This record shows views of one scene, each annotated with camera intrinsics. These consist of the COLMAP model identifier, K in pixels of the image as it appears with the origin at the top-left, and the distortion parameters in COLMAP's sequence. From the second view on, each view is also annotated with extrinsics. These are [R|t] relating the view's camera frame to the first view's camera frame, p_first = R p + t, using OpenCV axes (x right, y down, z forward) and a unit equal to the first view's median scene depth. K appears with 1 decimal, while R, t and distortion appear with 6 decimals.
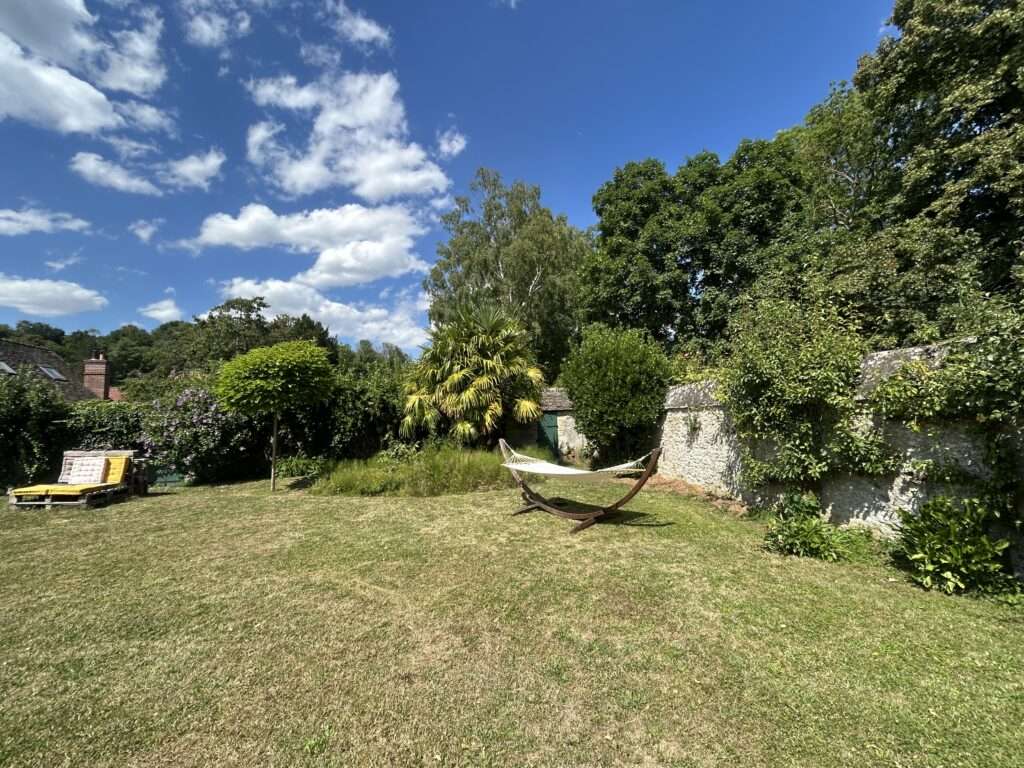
lens RADIAL K [[415.6, 0, 518.2], [0, 415.6, 382.2], [0, 0, 1]] dist [0.003125, -0.000036]
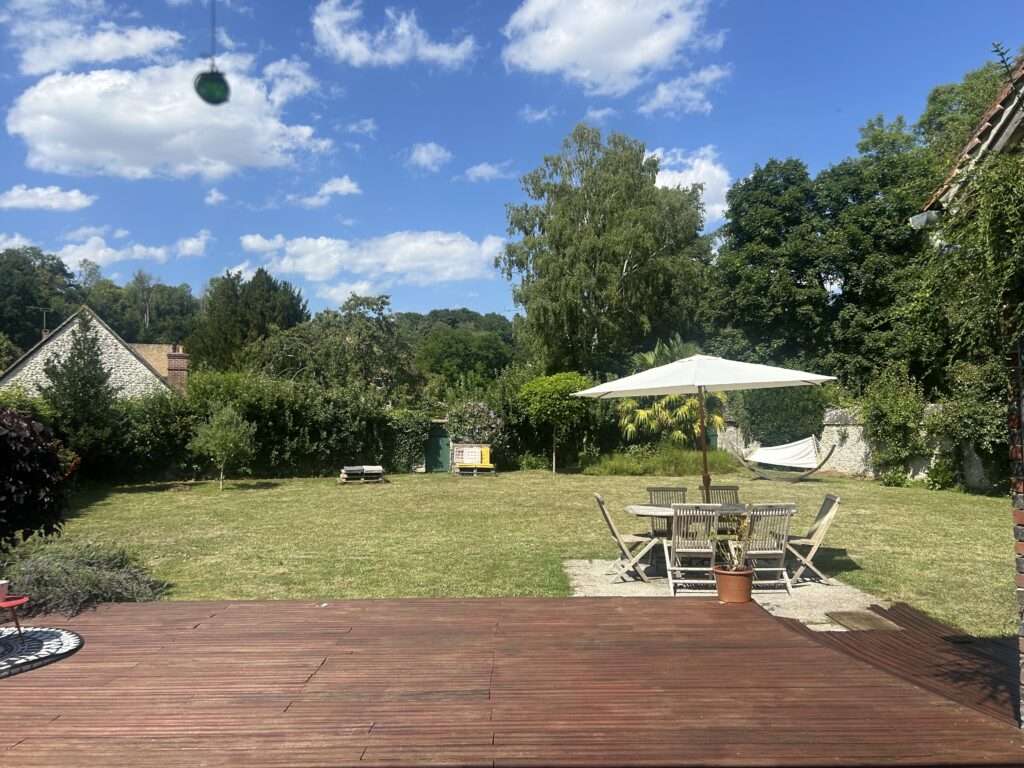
lens RADIAL K [[763.5, 0, 508.8], [0, 763.5, 385.0], [0, 0, 1]] dist [-0.000190, 0.000679]
pose [[0.998917, 0.021161, 0.041448, -0.805683], [-0.022669, 0.999085, 0.036259, -0.134631], [-0.040642, -0.037159, 0.998483, -1.524811]]
